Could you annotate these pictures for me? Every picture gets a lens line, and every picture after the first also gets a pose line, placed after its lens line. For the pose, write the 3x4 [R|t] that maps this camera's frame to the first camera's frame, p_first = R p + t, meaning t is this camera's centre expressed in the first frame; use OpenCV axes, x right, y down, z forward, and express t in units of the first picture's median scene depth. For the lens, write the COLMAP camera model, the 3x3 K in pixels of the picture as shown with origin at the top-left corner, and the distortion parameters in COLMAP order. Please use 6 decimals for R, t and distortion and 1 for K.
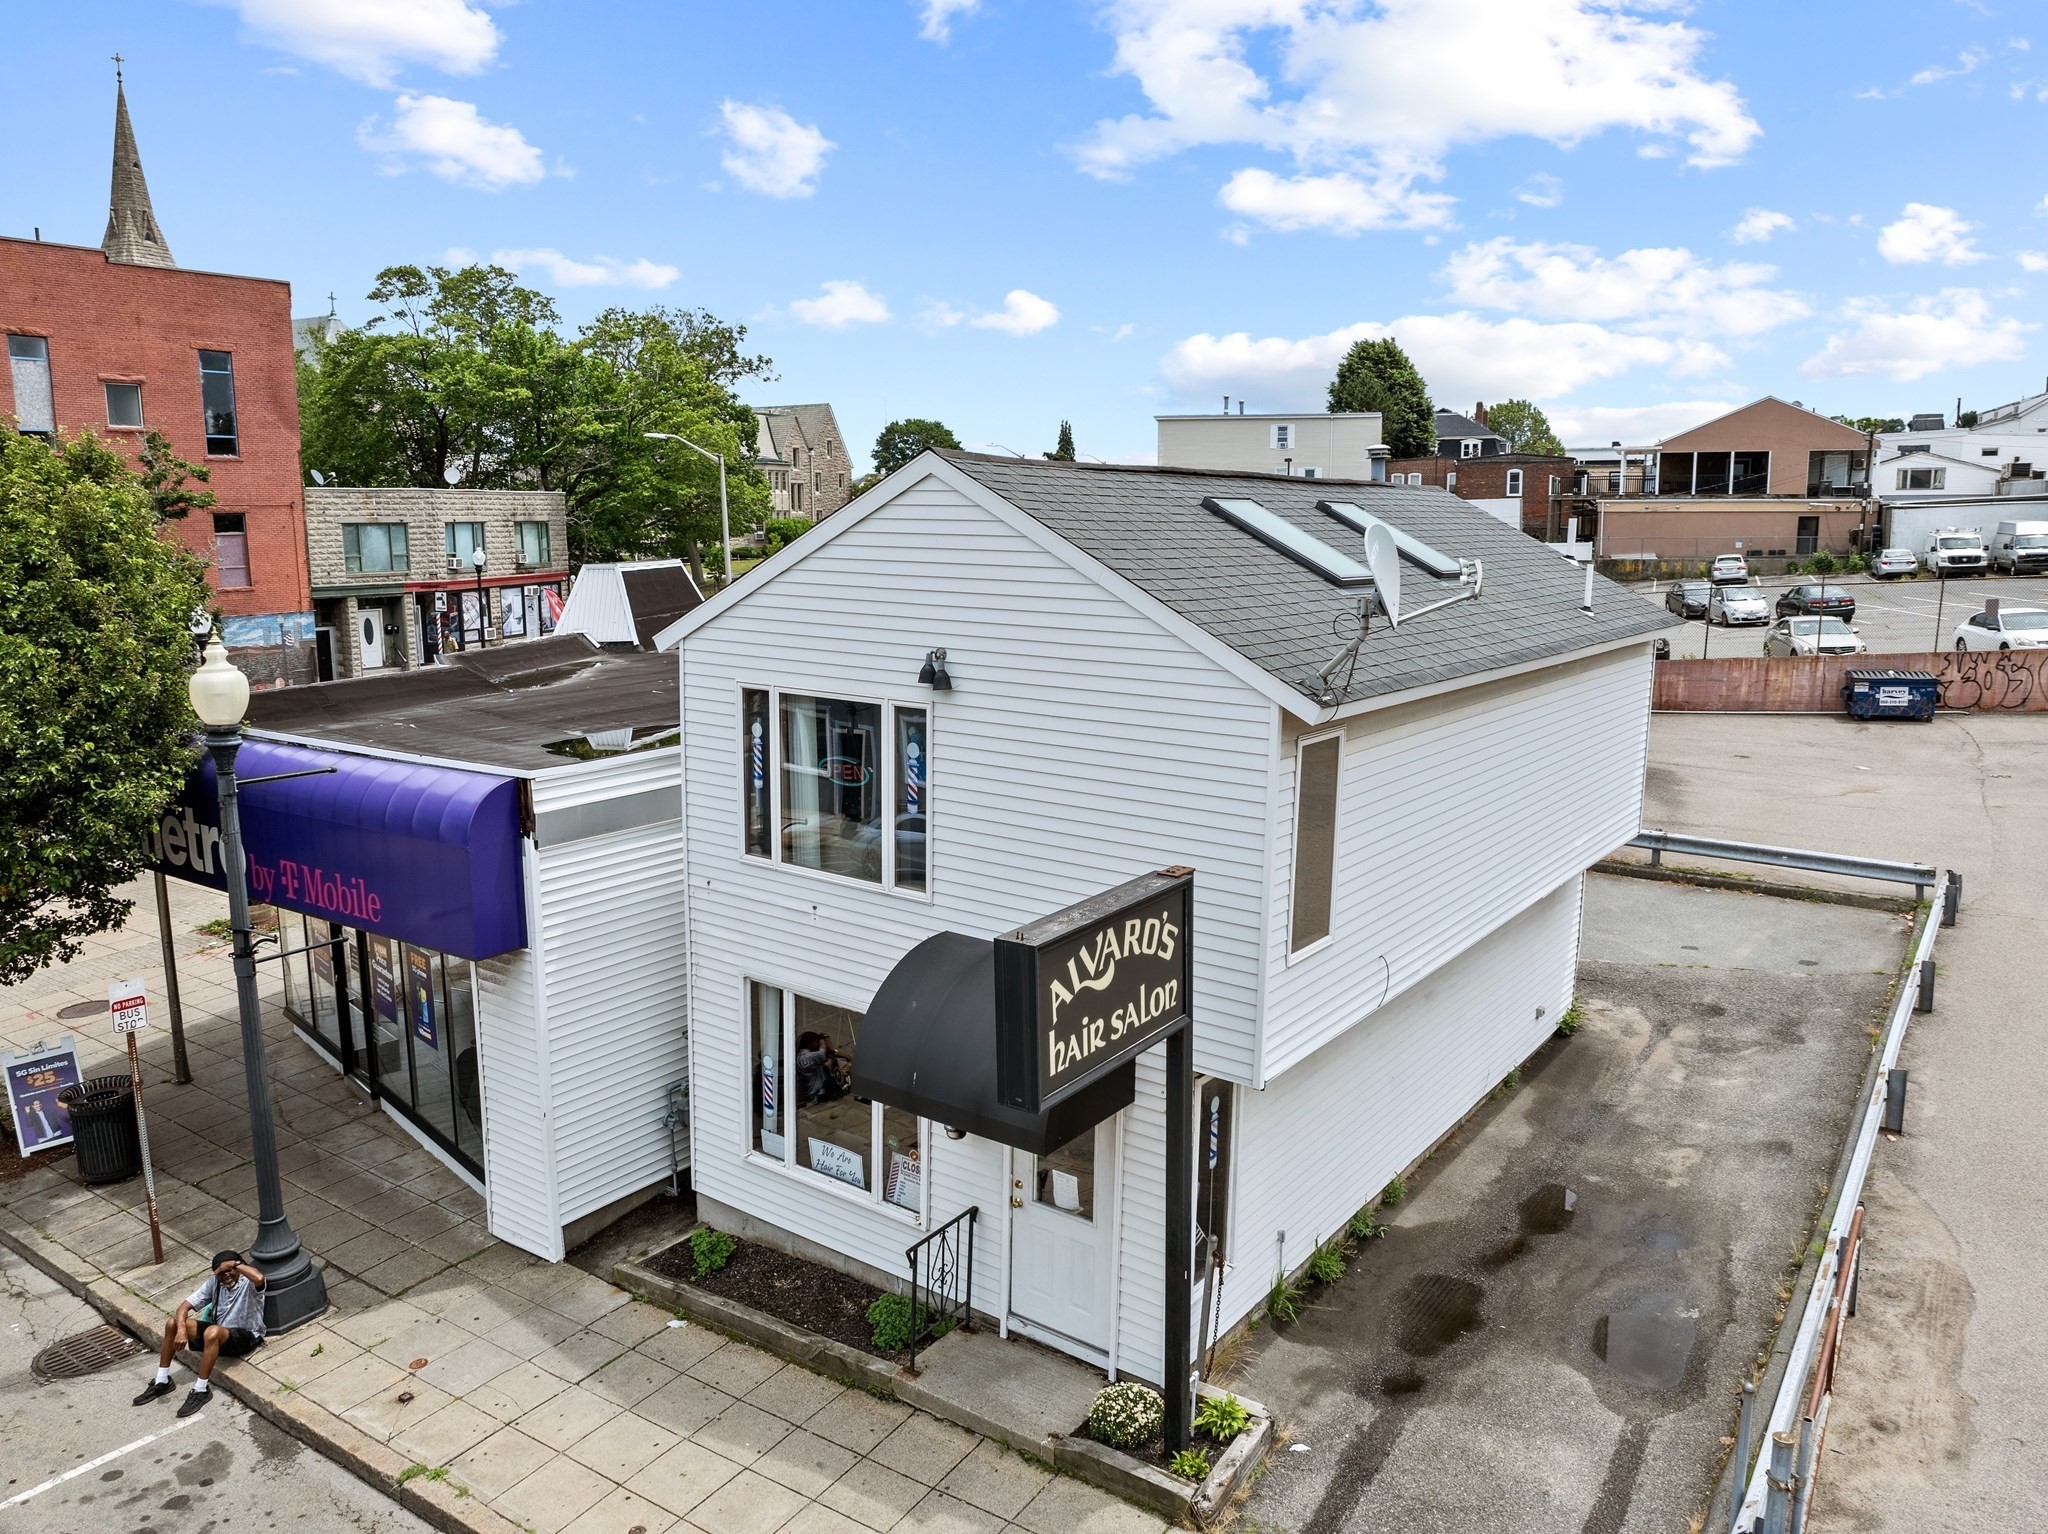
lens RADIAL K [[1444.1, 0, 1026.8], [0, 1444.1, 758.8], [0, 0, 1]] dist [-0.031328, 0.001412]
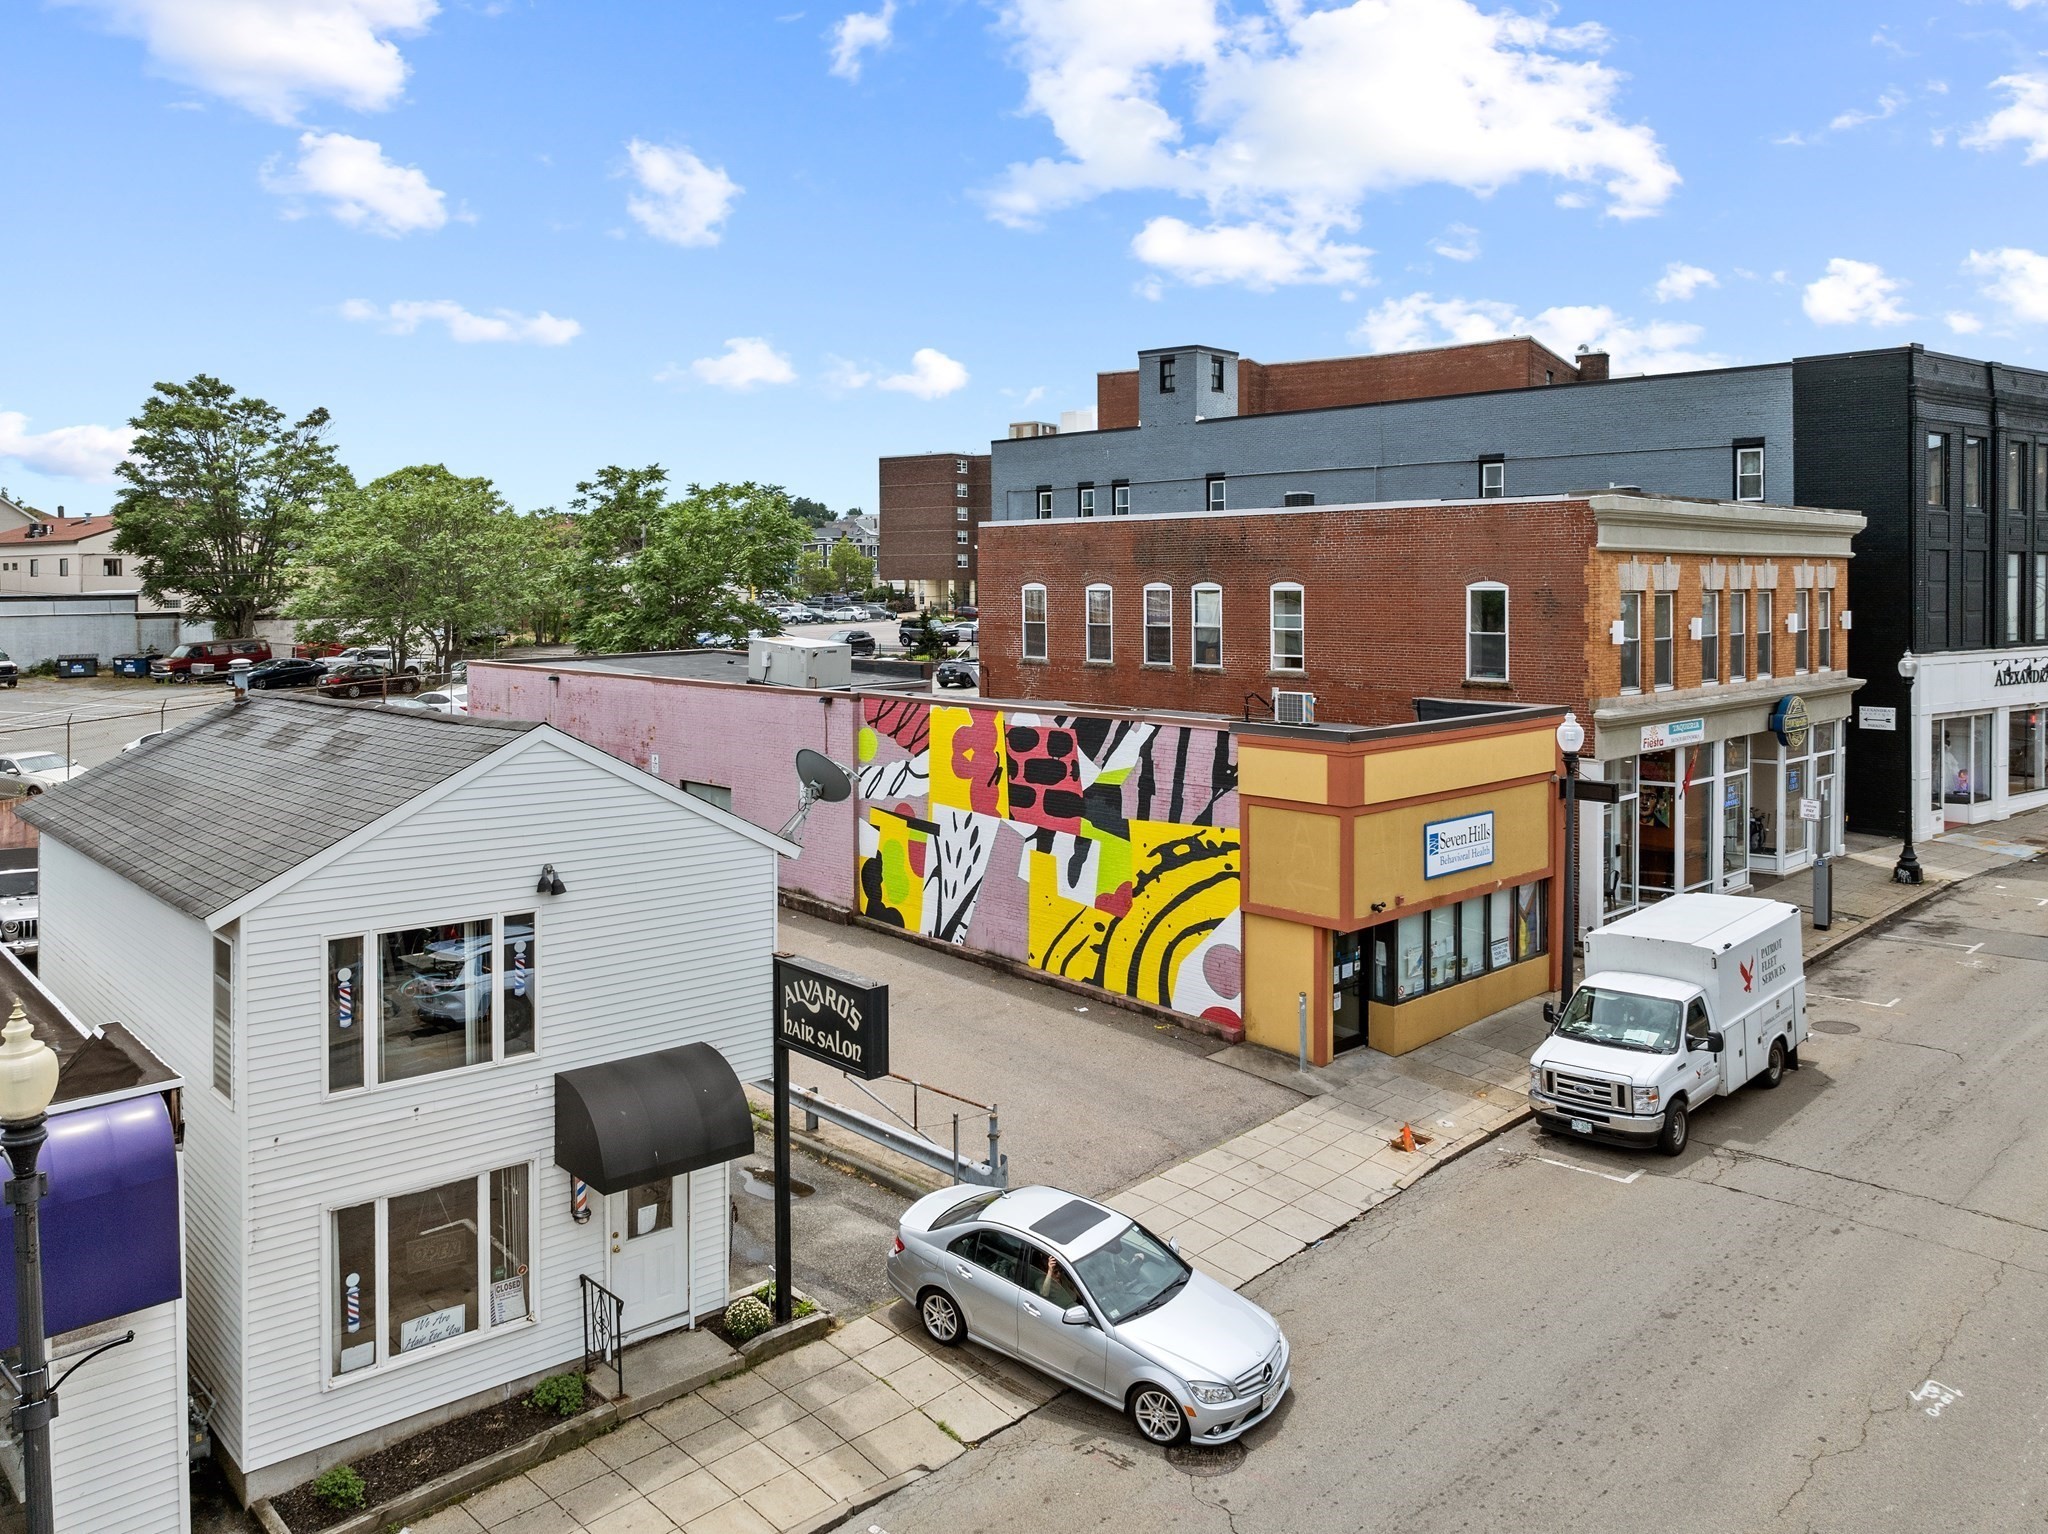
lens RADIAL K [[1516.8, 0, 1021.7], [0, 1516.8, 549.6], [0, 0, 1]] dist [-0.021199, -0.010161]
pose [[0.195084, 0.025259, 0.980461, -1.189308], [0.168287, 0.983981, -0.058834, -0.177970], [-0.966241, 0.176477, 0.187708, 0.194434]]
